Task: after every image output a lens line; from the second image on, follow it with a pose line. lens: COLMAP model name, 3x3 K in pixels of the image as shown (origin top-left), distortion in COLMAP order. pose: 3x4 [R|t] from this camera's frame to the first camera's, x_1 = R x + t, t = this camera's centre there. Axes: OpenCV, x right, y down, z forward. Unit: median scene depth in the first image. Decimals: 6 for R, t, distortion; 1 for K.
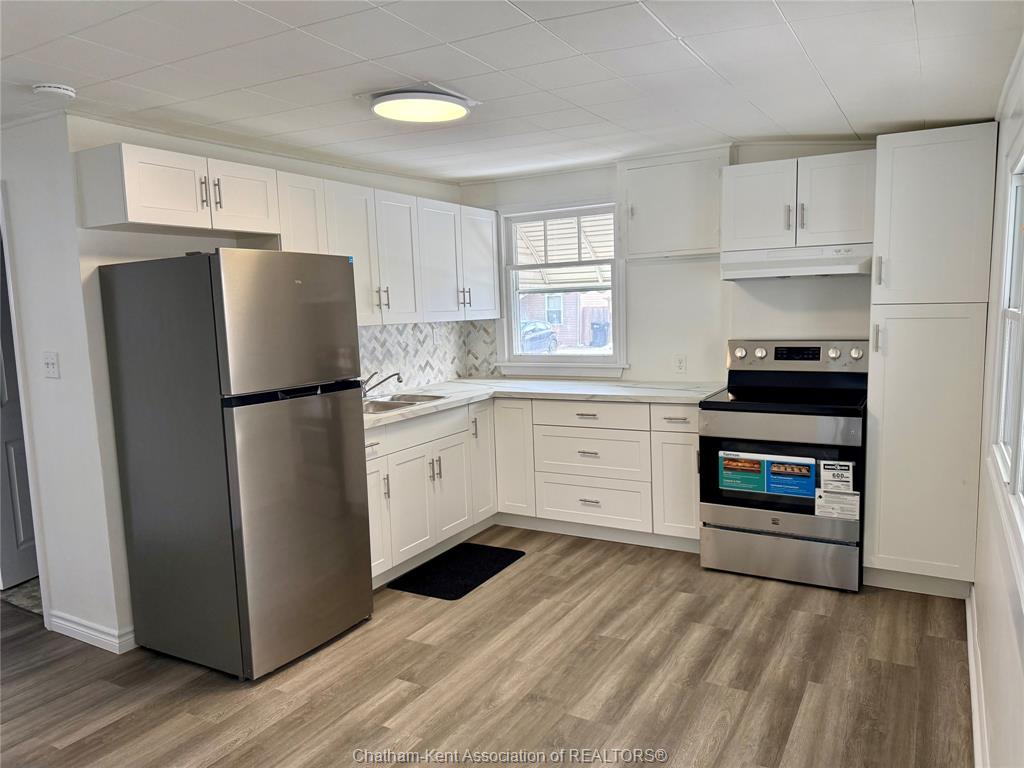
lens RADIAL K [[723.8, 0, 521.8], [0, 723.8, 387.6], [0, 0, 1]] dist [0.038286, -0.036769]
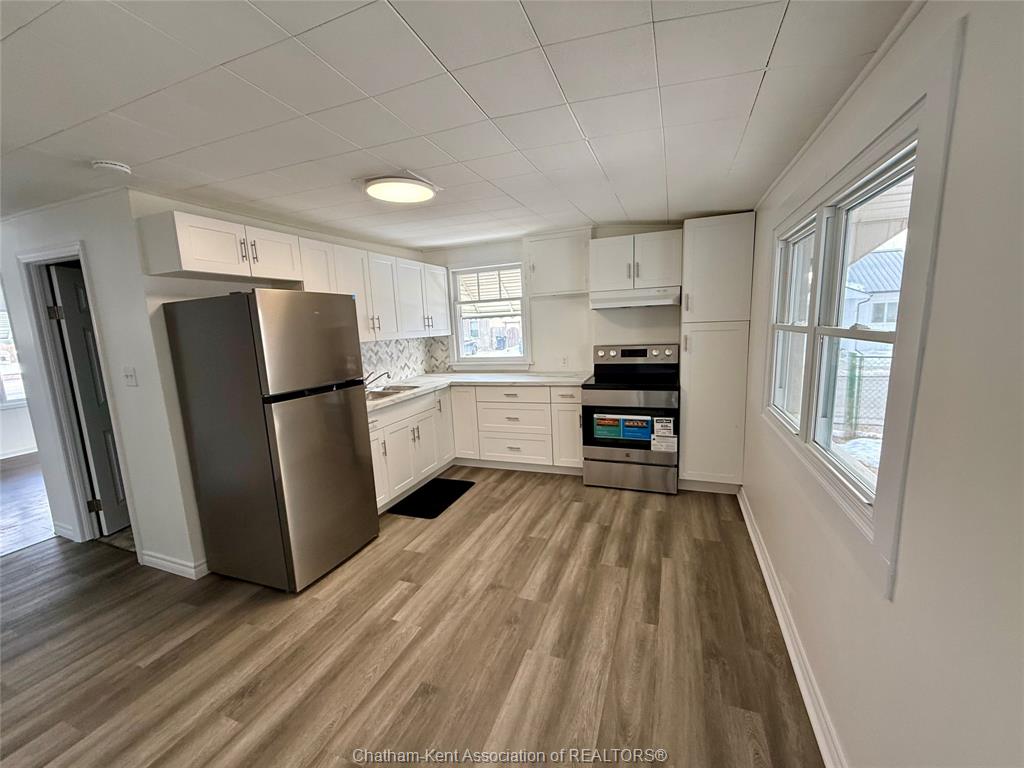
lens RADIAL K [[408.8, 0, 513.3], [0, 408.8, 382.7], [0, 0, 1]] dist [0.001444, 0.000663]
pose [[0.989405, -0.036223, 0.140592, -0.038245], [0.032887, 0.999121, 0.025985, -0.014836], [-0.141410, -0.021087, 0.989727, 0.130427]]
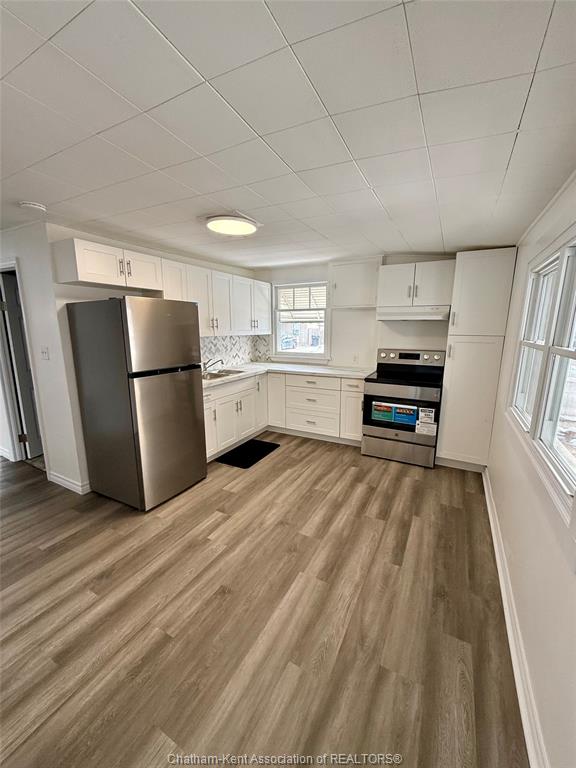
lens RADIAL K [[306.6, 0, 291.8], [0, 306.6, 382.1], [0, 0, 1]] dist [0.001444, 0.000663]
pose [[0.998937, 0.026194, 0.037936, -0.000294], [-0.028622, 0.997480, 0.064925, -0.023688], [-0.036140, -0.065942, 0.997169, 0.128437]]
